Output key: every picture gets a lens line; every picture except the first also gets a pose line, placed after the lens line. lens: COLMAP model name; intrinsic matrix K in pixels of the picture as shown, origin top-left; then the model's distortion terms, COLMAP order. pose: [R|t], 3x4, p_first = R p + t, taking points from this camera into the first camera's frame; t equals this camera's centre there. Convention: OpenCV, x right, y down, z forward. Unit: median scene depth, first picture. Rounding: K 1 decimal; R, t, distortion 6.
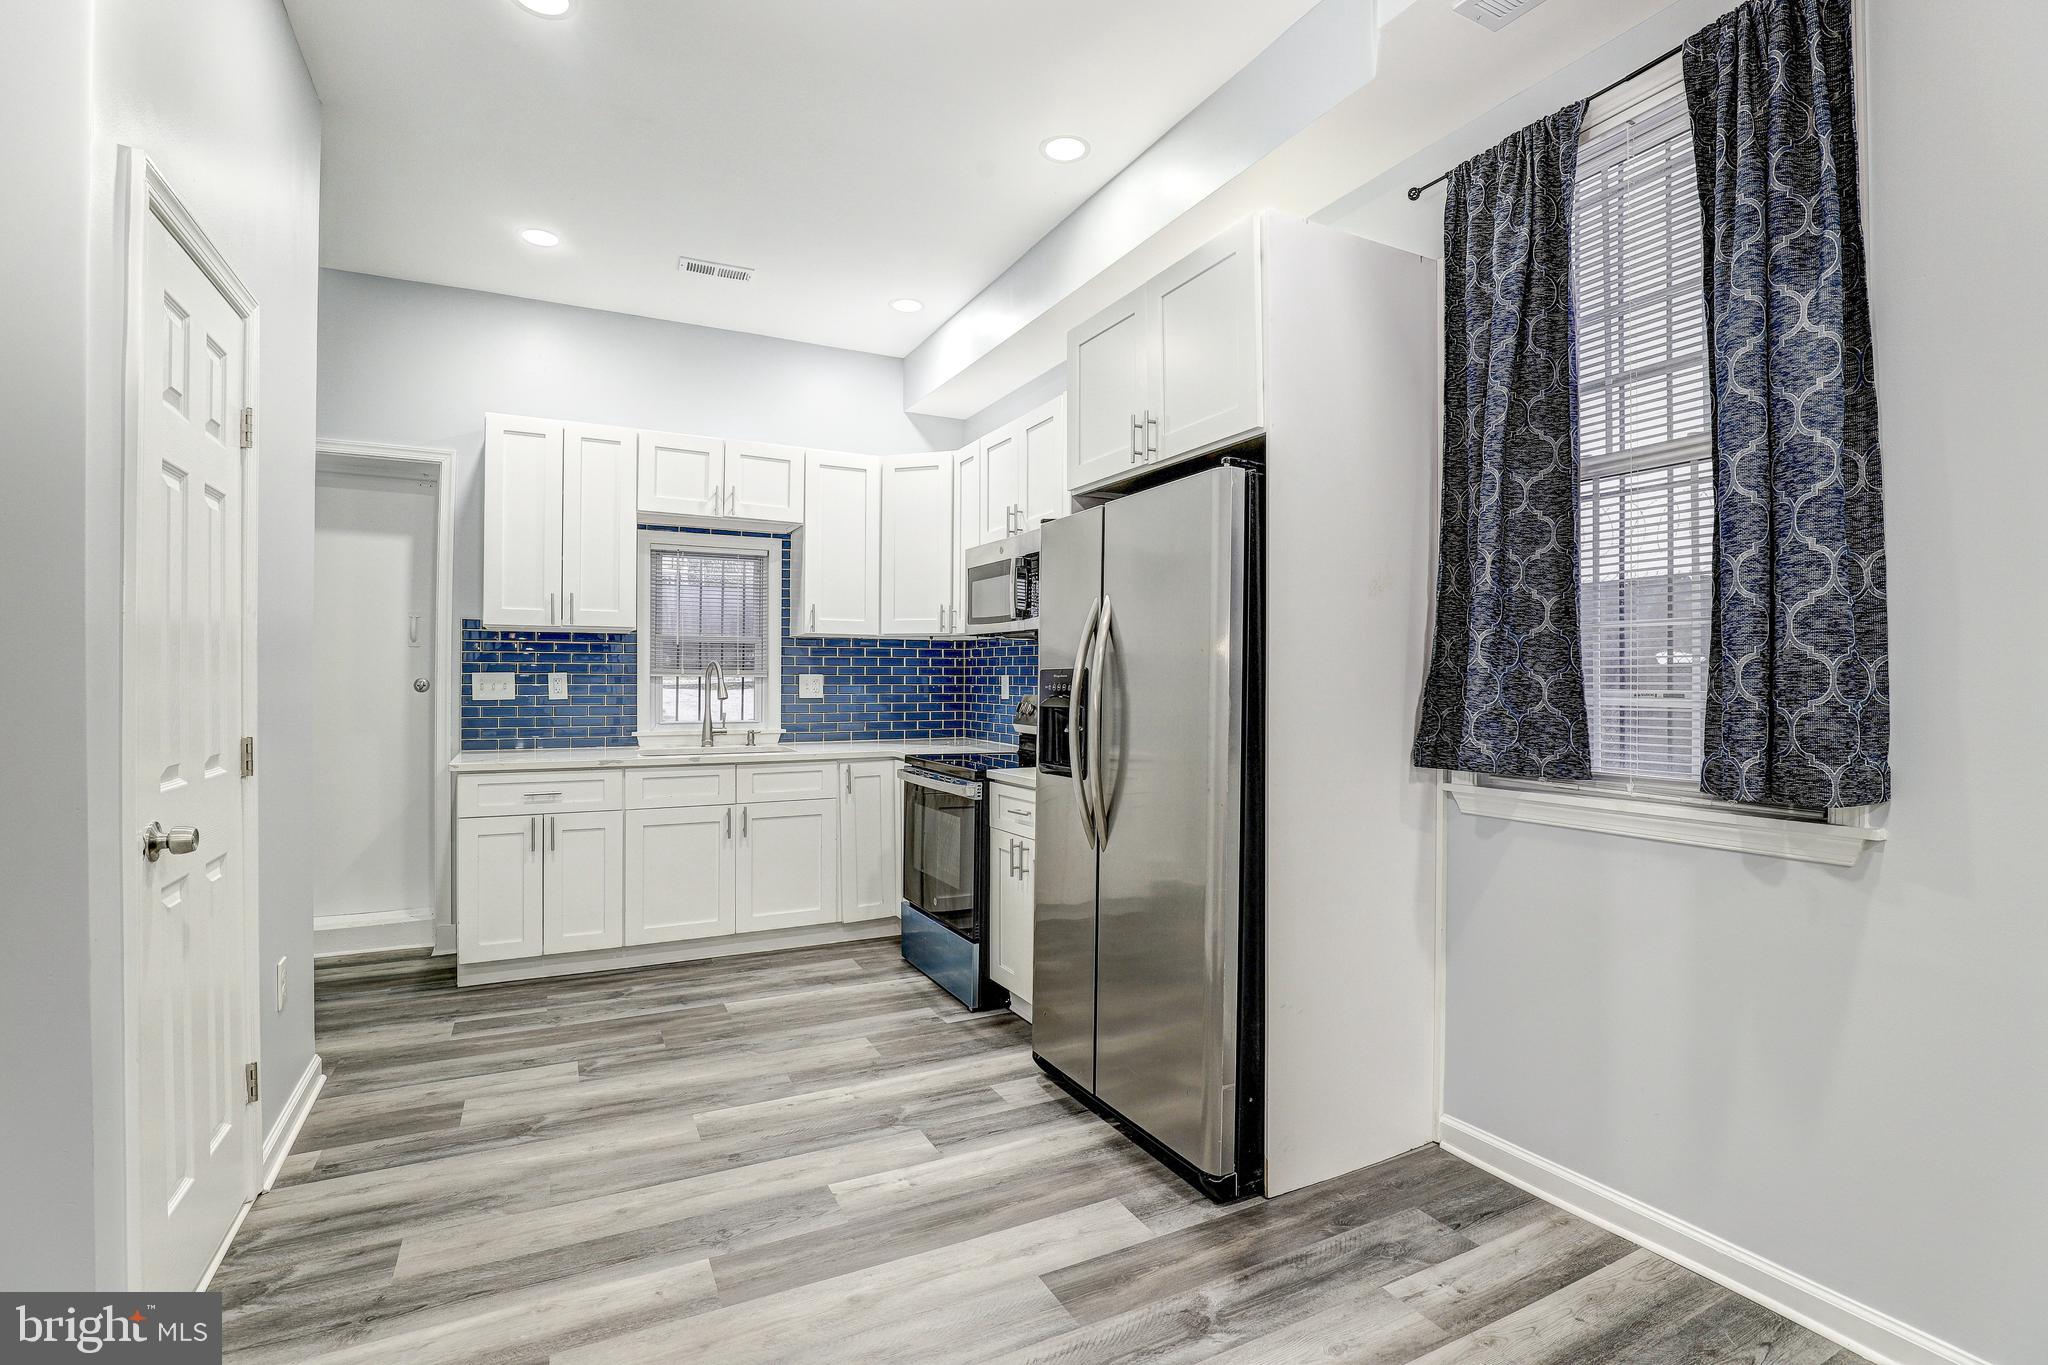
lens RADIAL K [[939.9, 0, 1024.0], [0, 939.9, 682.5], [0, 0, 1]] dist [-0.035520, 0.005904]
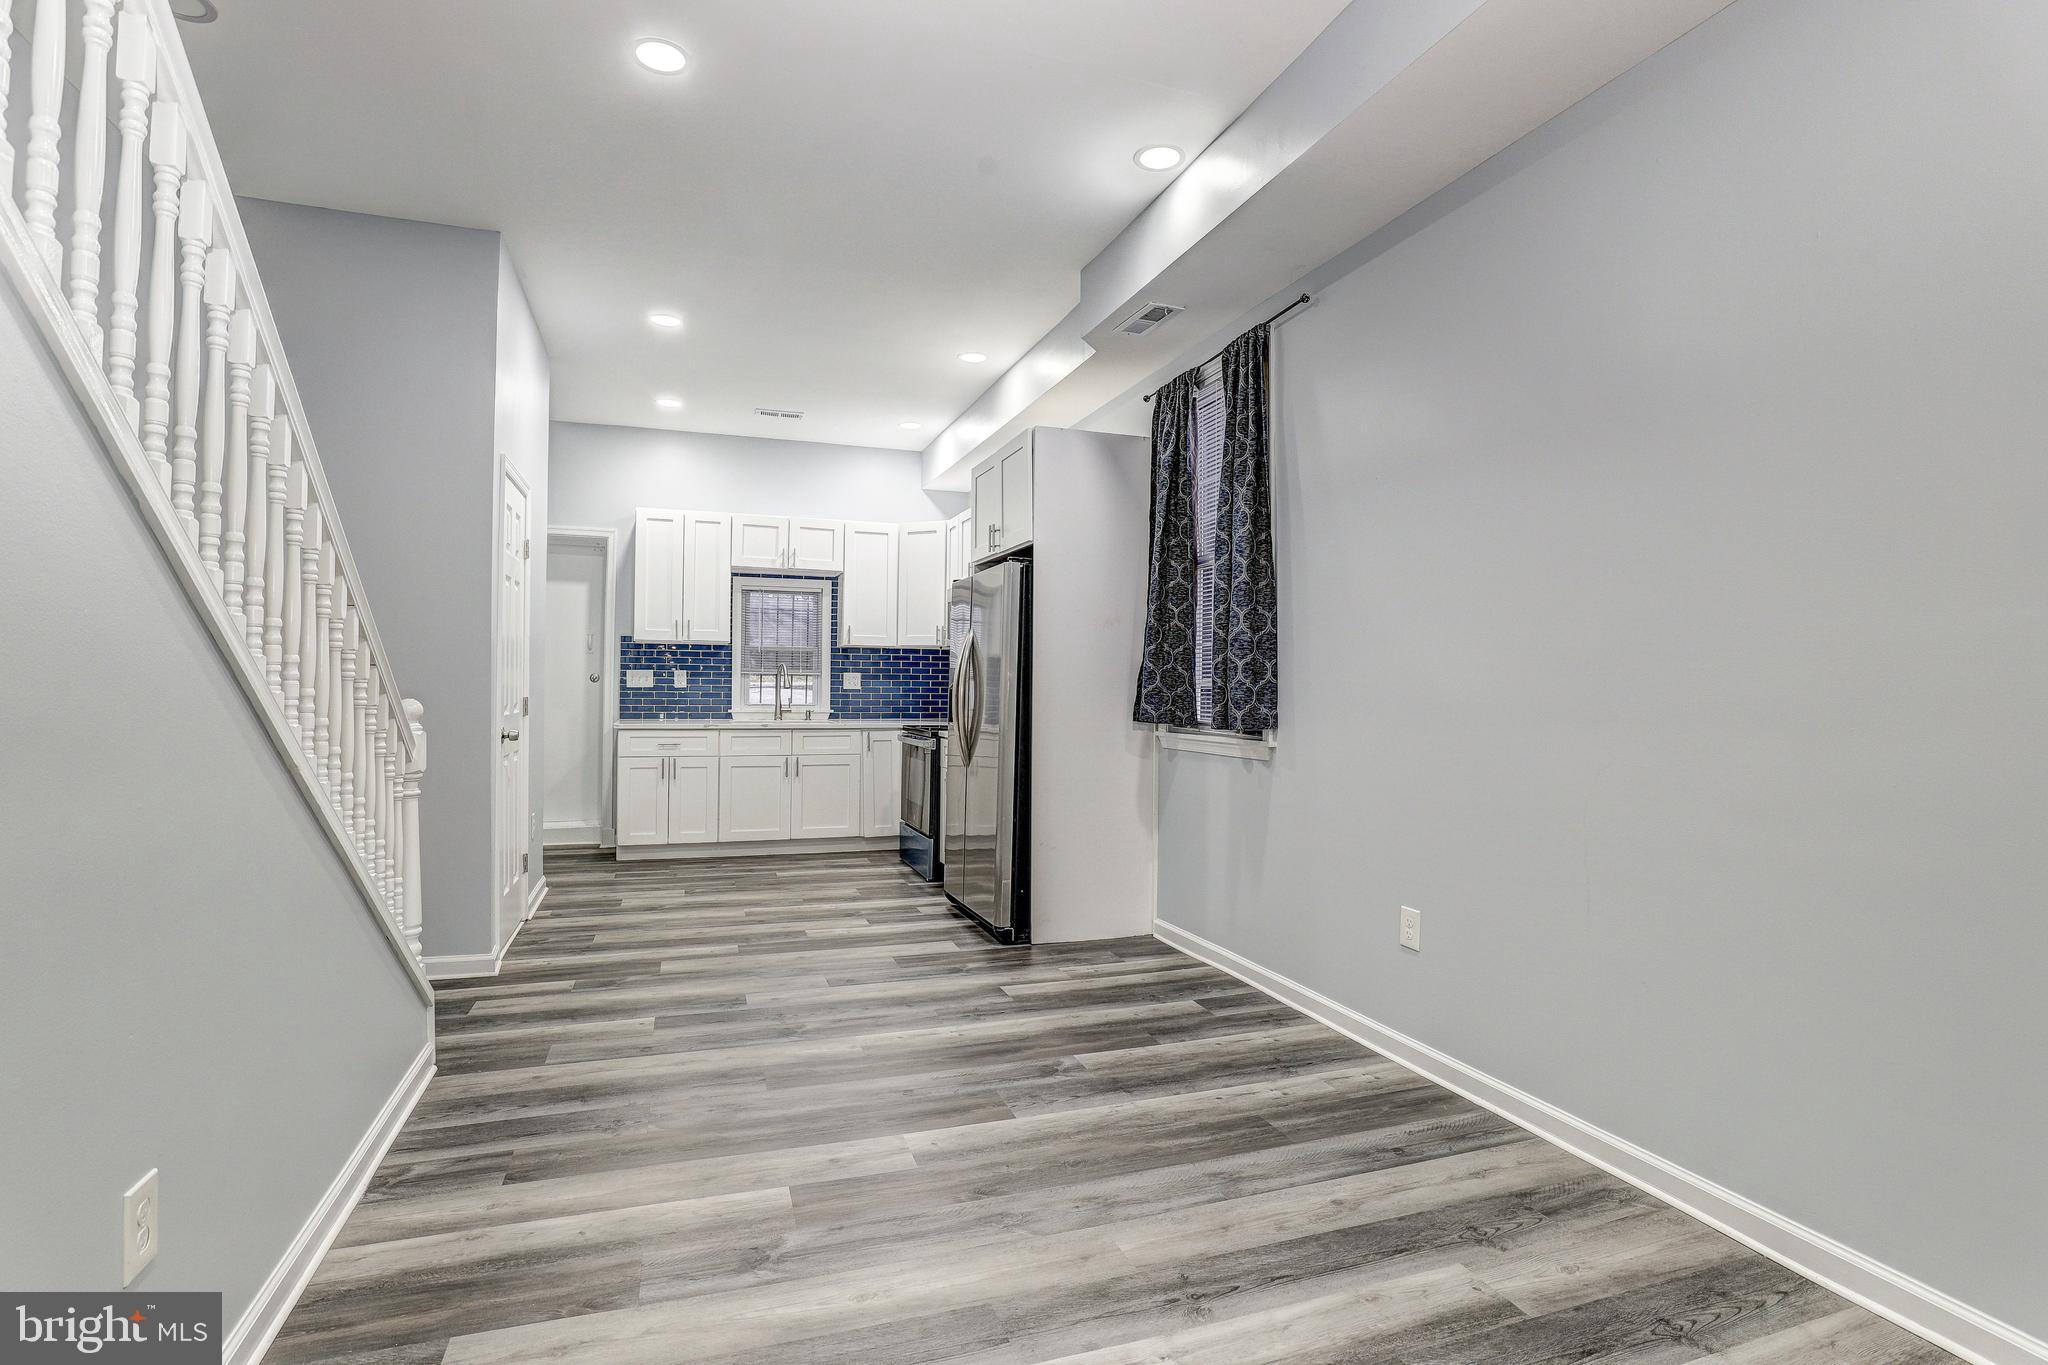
lens RADIAL K [[1049.1, 0, 1159.0], [0, 1049.1, 686.7], [0, 0, 1]] dist [-0.030052, 0.000490]
pose [[0.998653, 0.004490, -0.051688, 0.404785], [-0.004809, 0.999970, -0.006049, 0.024892], [0.051659, 0.006289, 0.998645, -0.726627]]
